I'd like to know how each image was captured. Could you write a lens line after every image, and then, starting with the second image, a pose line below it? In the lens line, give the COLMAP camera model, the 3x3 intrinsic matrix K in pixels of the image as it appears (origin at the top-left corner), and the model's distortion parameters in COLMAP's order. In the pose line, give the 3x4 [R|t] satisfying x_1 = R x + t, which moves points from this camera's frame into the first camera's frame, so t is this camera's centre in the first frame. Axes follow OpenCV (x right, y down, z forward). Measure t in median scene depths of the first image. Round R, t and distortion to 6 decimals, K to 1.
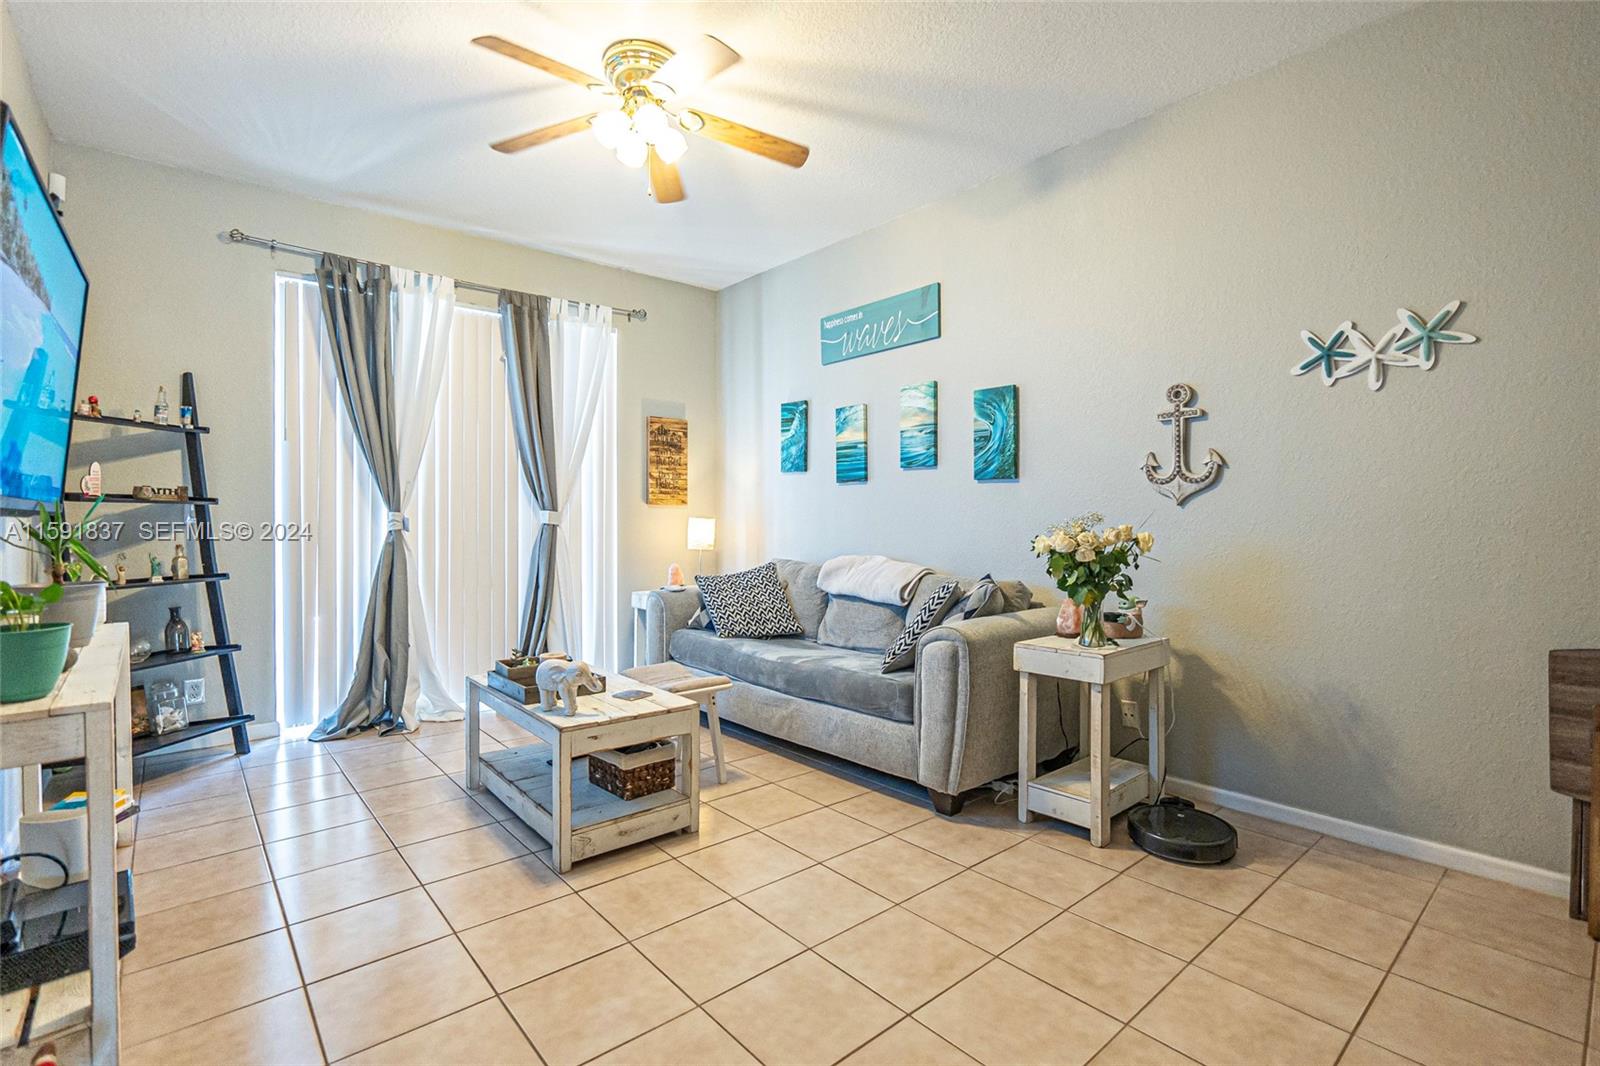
lens RADIAL K [[751.0, 0, 837.5], [0, 751.0, 519.4], [0, 0, 1]] dist [-0.003279, 0.000108]
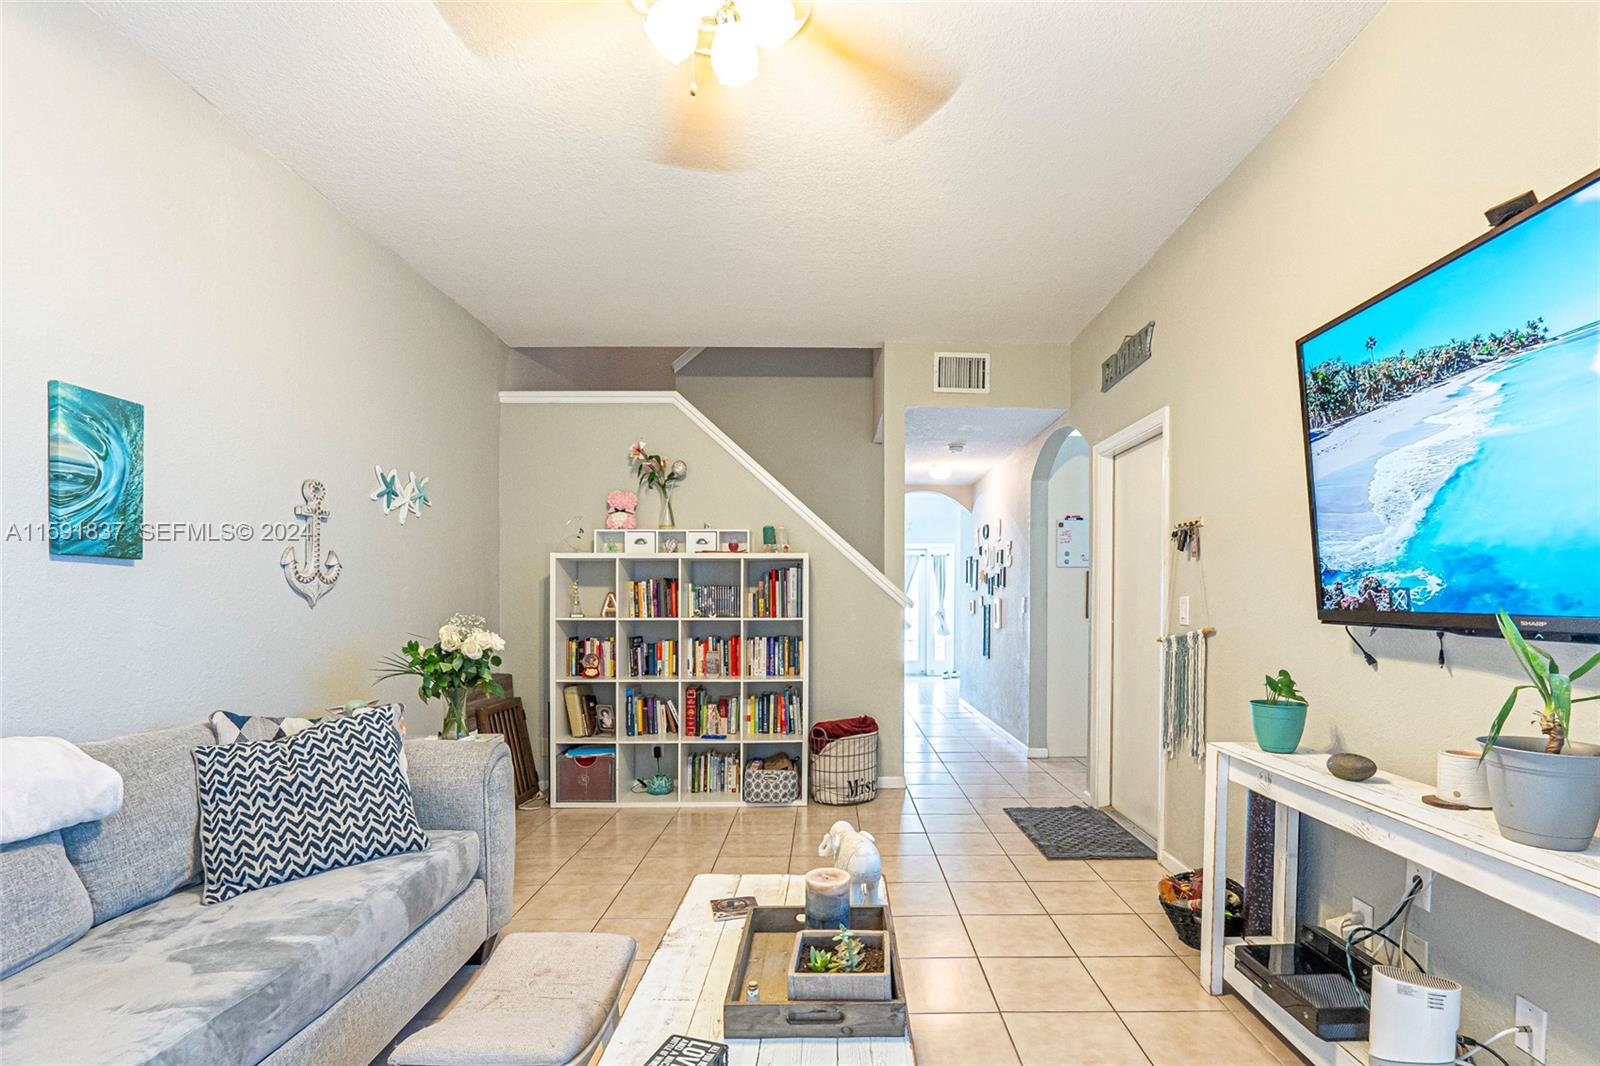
lens RADIAL K [[742.9, 0, 811.3], [0, 742.9, 611.8], [0, 0, 1]] dist [-0.004426, 0.000969]
pose [[-0.720068, -0.010888, 0.693818, -0.516326], [-0.000824, 0.999890, 0.014836, -0.020194], [-0.693903, 0.010111, -0.719998, 0.969787]]
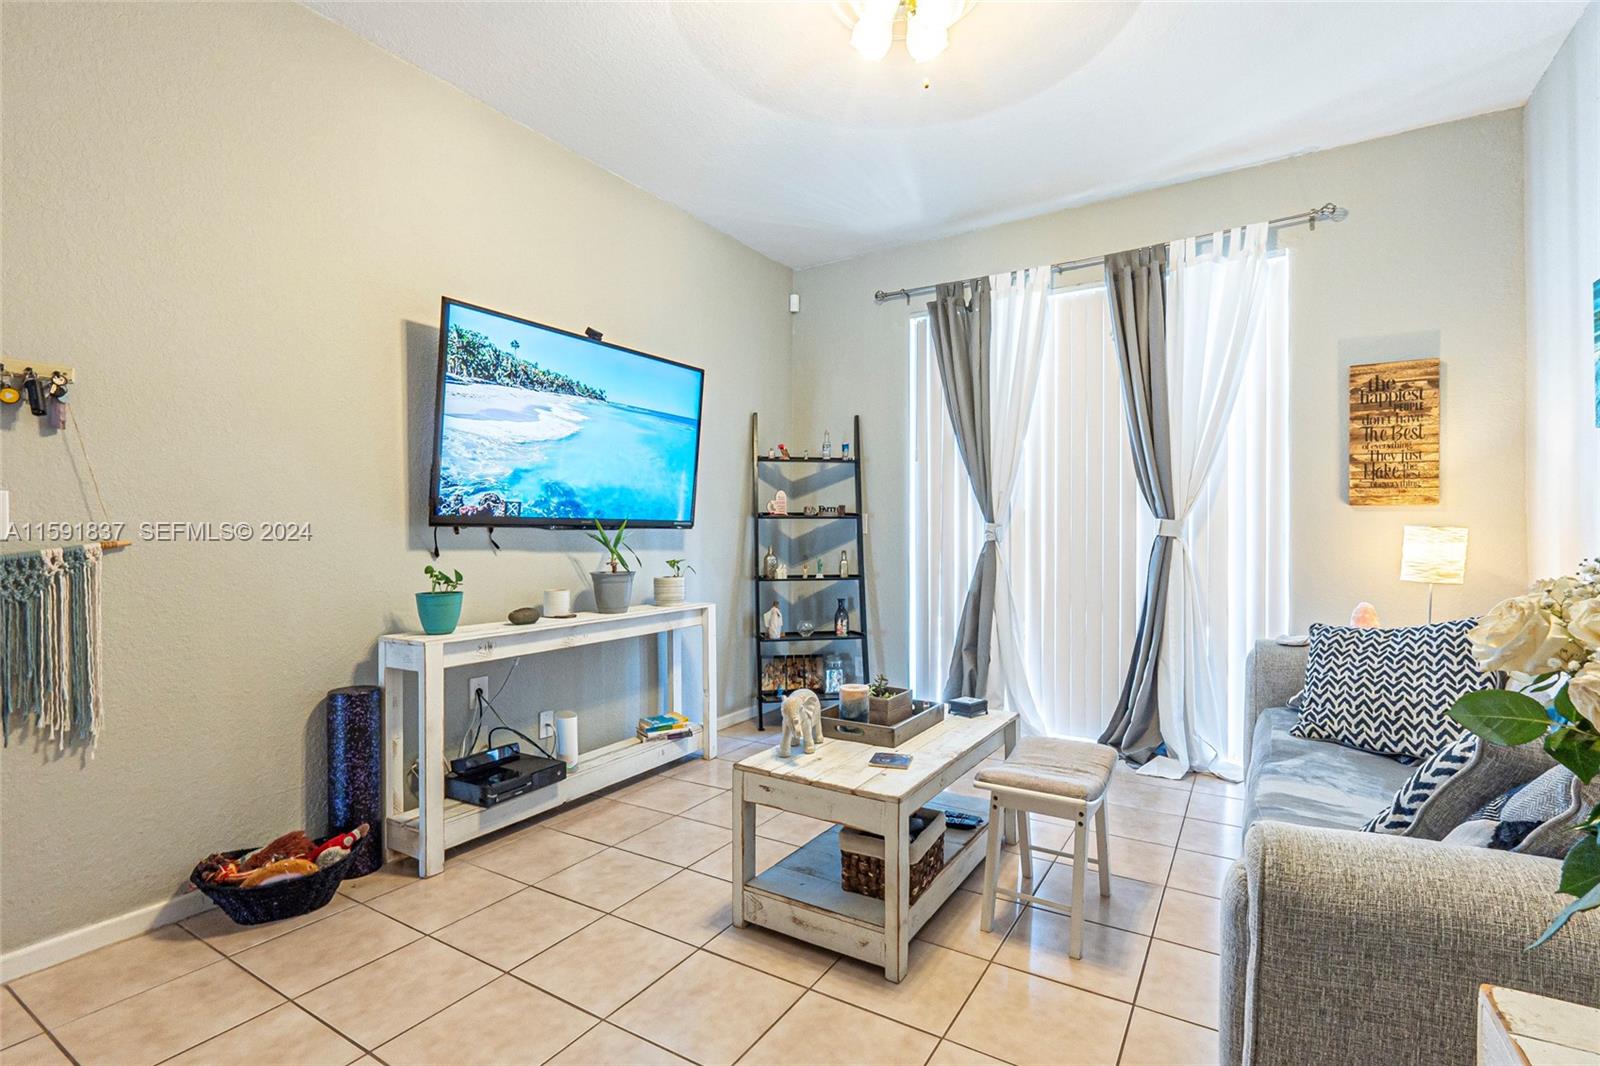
lens RADIAL K [[756.4, 0, 800.0], [0, 756.4, 533.0], [0, 0, 1]] dist [-0.004067, 0.000952]
pose [[0.266146, 0.000973, -0.963932, 0.303106], [0.002480, 0.999995, 0.001694, 0.001043], [0.963930, -0.002841, 0.266142, 0.485584]]
